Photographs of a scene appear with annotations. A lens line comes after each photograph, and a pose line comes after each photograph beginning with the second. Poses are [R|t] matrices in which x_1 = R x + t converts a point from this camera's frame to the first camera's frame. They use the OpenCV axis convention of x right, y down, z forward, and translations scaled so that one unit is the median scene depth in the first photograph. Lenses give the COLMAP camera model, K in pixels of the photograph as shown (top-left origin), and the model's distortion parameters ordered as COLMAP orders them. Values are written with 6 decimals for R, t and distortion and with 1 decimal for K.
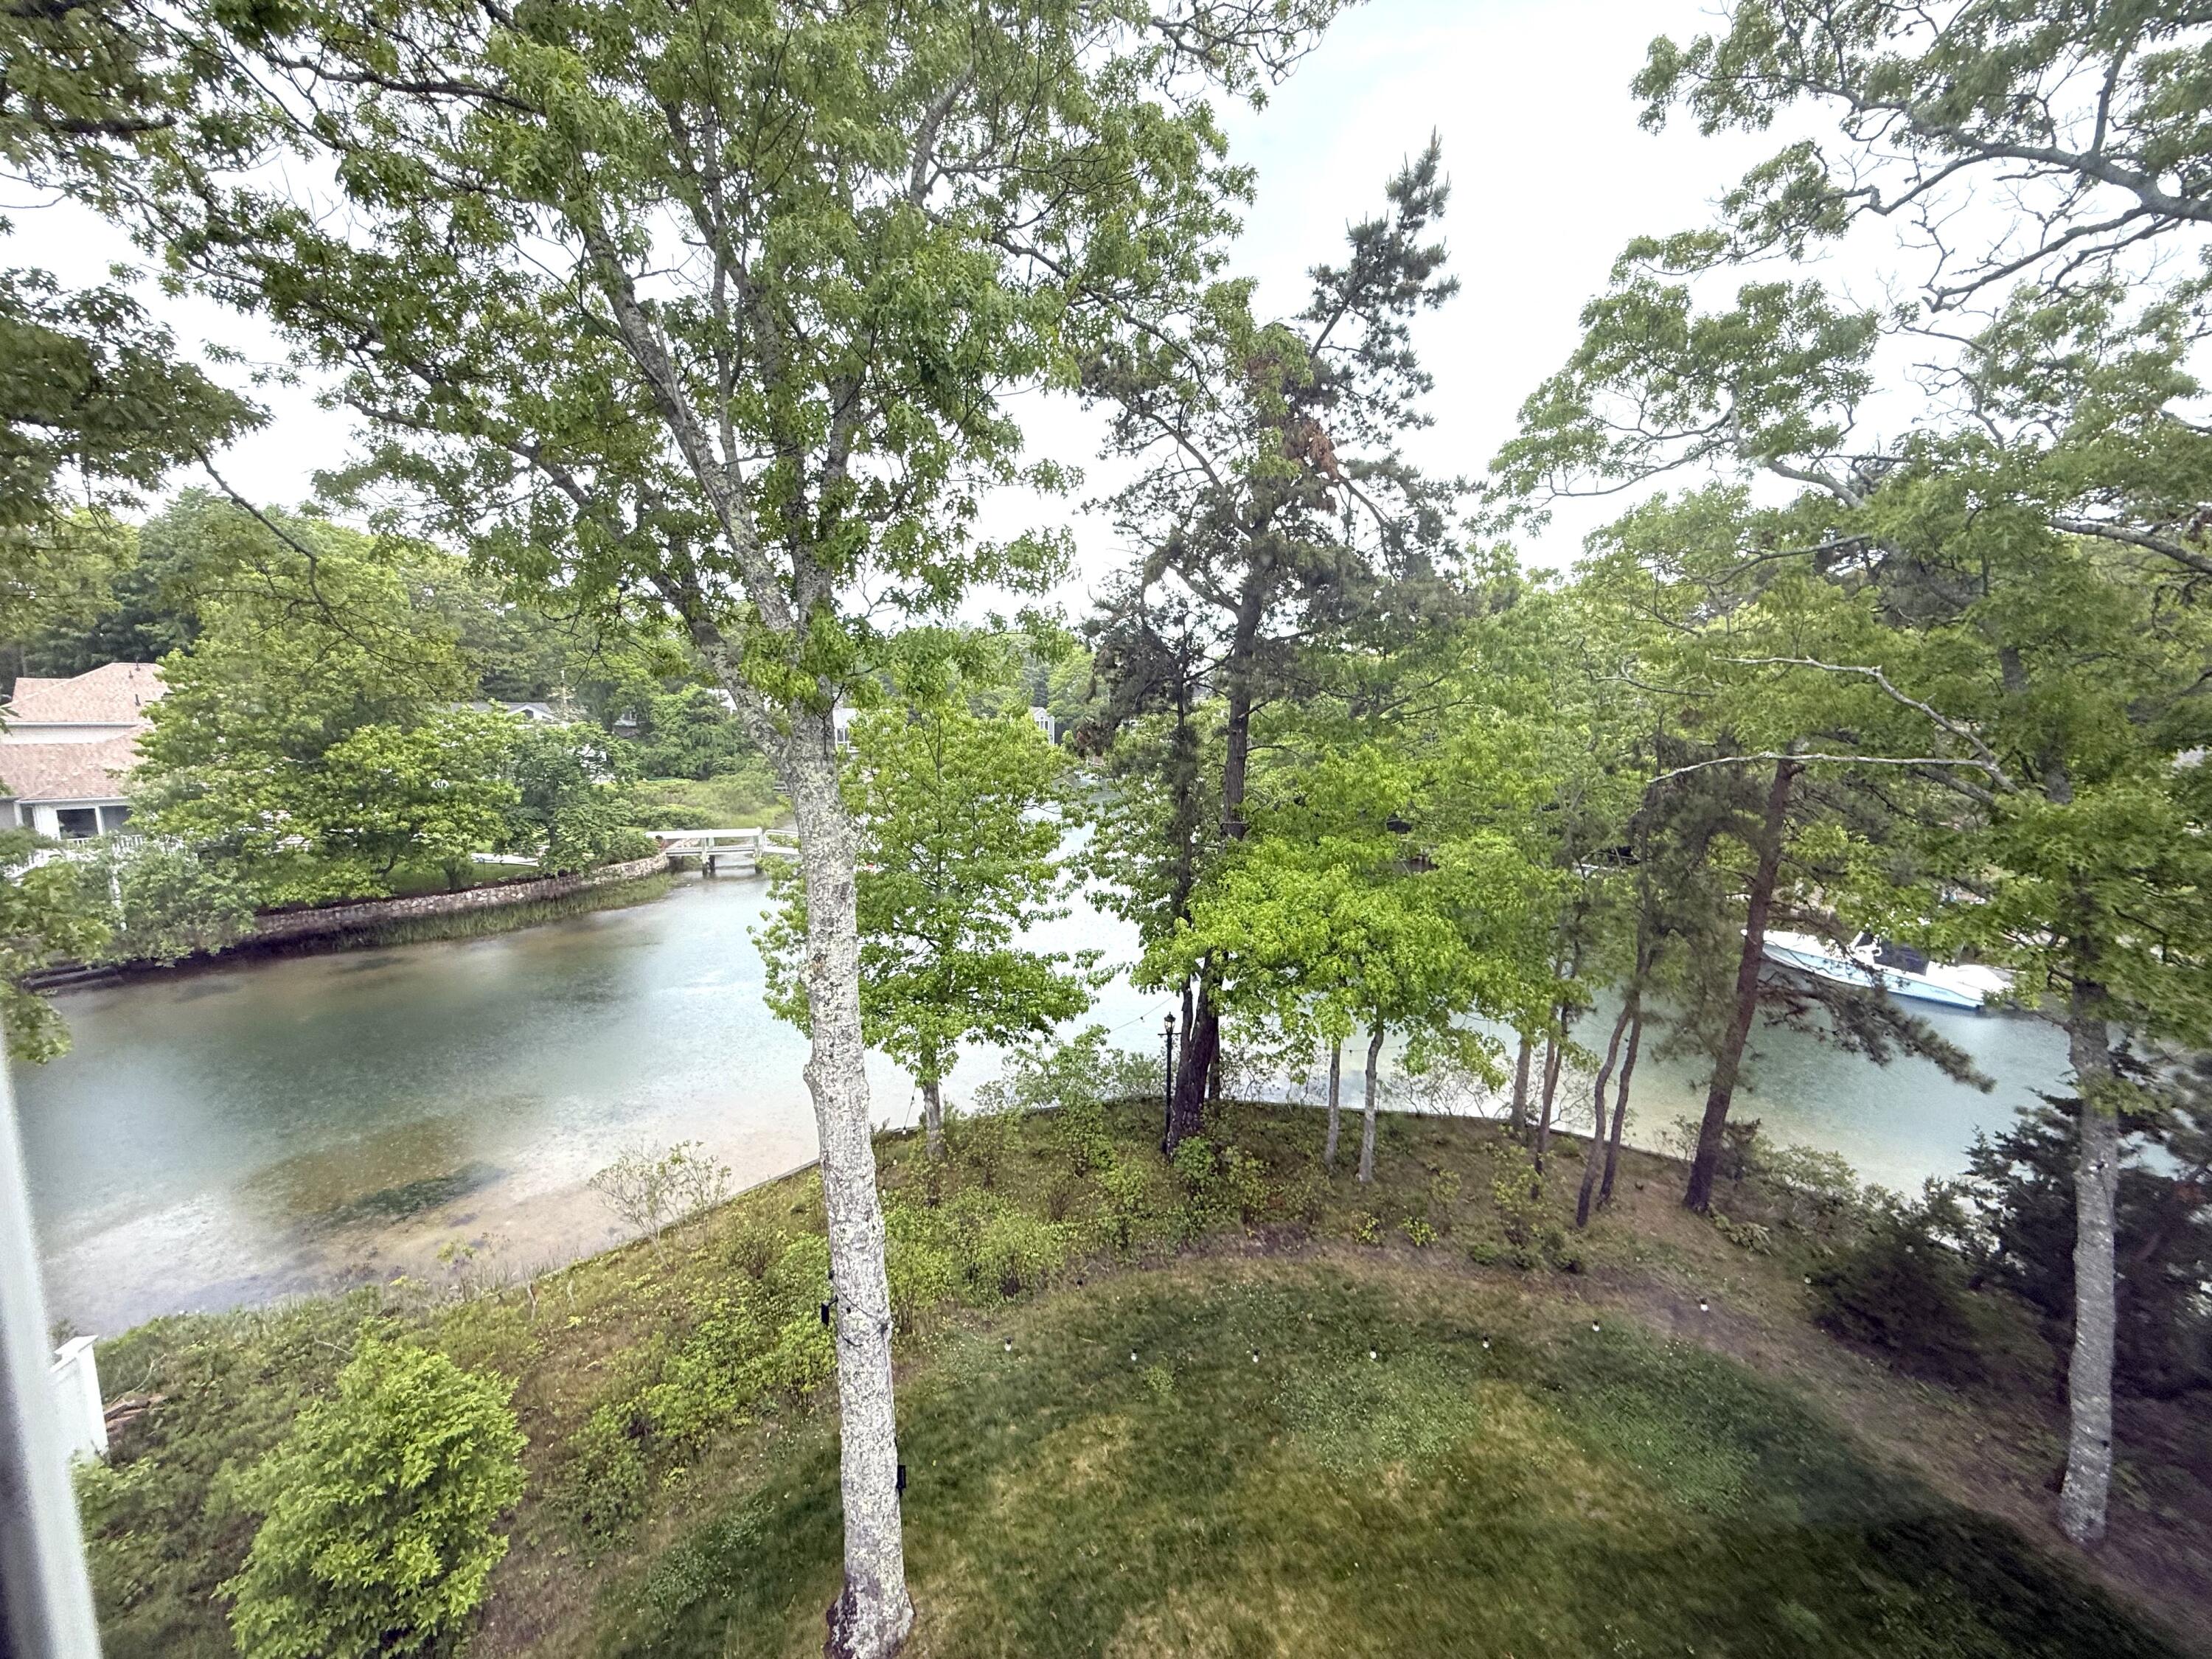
lens RADIAL K [[887.1, 0, 1097.7], [0, 887.1, 843.4], [0, 0, 1]] dist [0.003257, 0.000231]
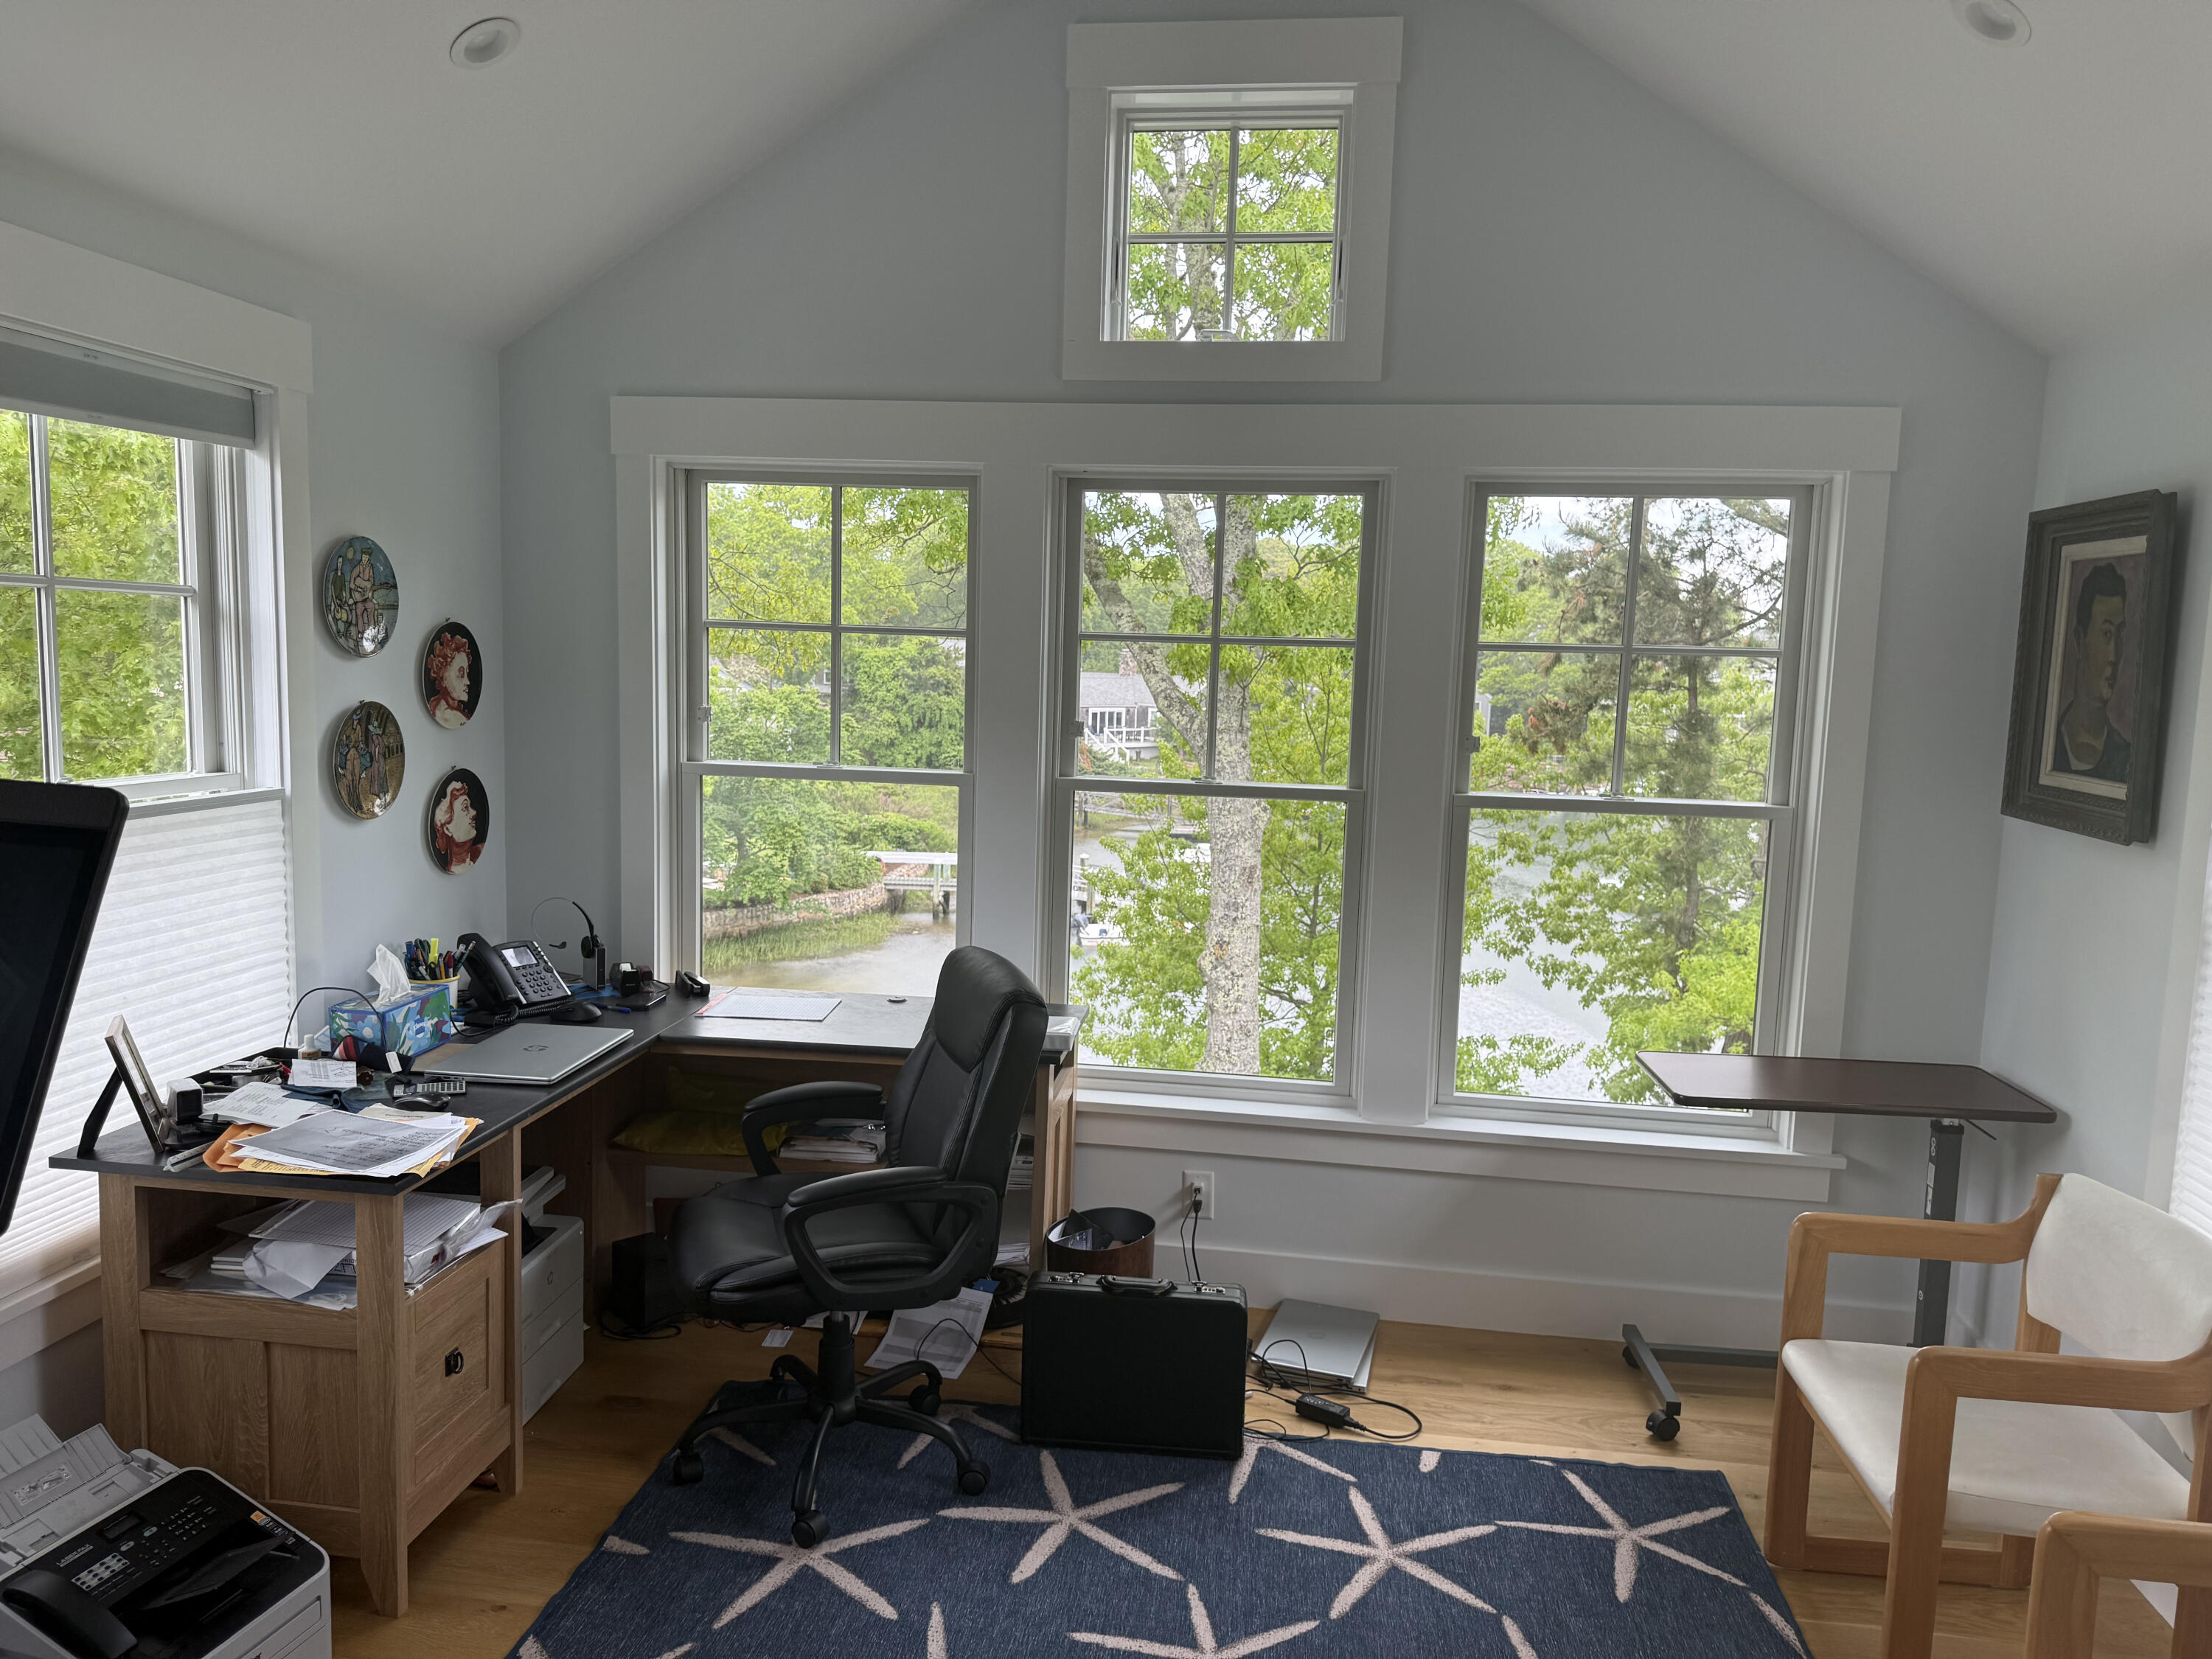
lens RADIAL K [[1570.9, 0, 1082.8], [0, 1570.9, 838.5], [0, 0, 1]] dist [0.037445, -0.032166]
pose [[0.954572, 0.050648, -0.293645, 0.008812], [-0.064907, 0.997128, -0.039015, 0.034452], [0.290826, 0.056302, 0.955118, -0.228848]]
